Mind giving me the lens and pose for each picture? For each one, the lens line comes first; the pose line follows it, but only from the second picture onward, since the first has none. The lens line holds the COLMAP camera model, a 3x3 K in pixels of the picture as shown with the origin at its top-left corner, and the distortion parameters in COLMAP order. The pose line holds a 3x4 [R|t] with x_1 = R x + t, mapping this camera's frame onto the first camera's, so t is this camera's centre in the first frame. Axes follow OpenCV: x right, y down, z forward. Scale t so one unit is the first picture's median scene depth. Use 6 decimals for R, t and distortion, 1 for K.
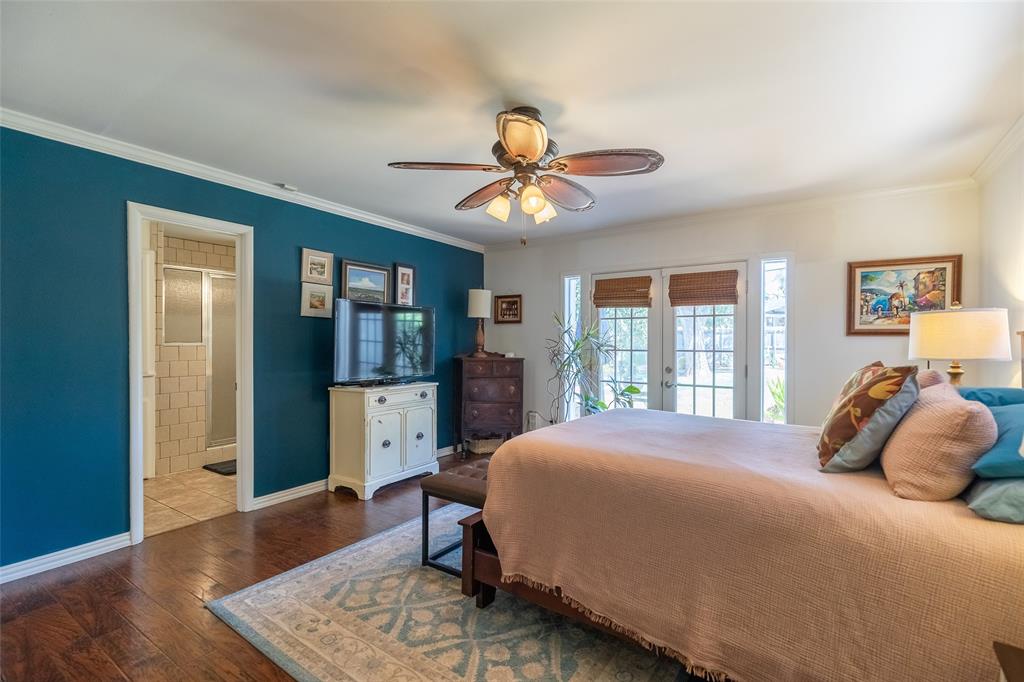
lens RADIAL K [[463.2, 0, 511.0], [0, 463.2, 340.6], [0, 0, 1]] dist [-0.004441, -0.000368]
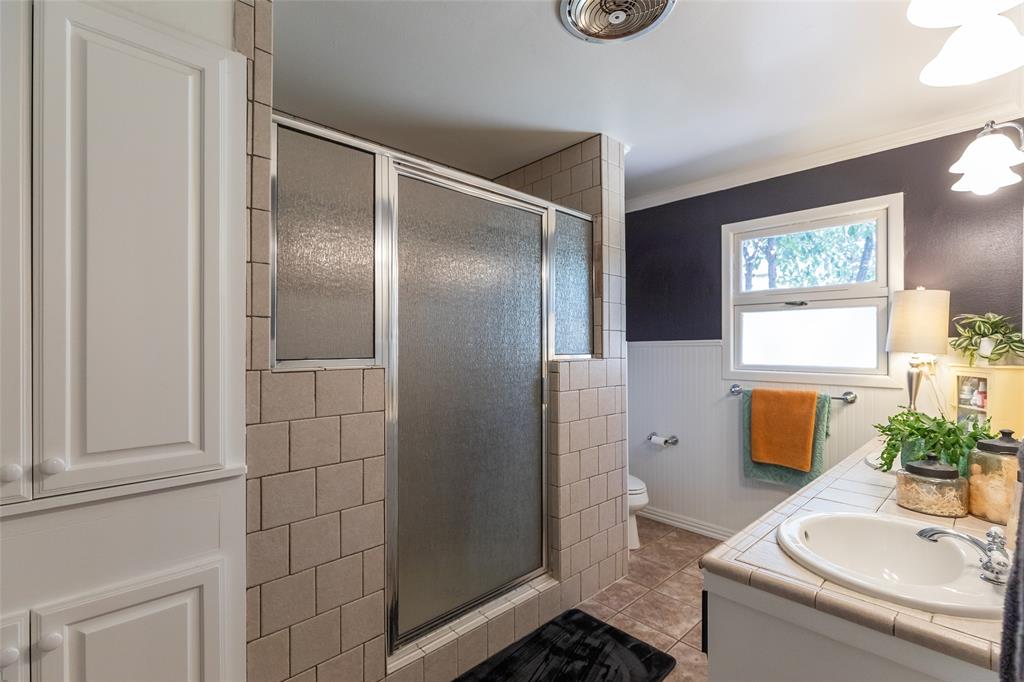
lens RADIAL K [[463.2, 0, 512.9], [0, 463.2, 344.4], [0, 0, 1]] dist [-0.004441, -0.000368]
pose [[0.979736, -0.003176, -0.200269, -0.537202], [0.000821, 0.999930, -0.011840, -0.003153], [0.200293, 0.011435, 0.979669, 0.735785]]
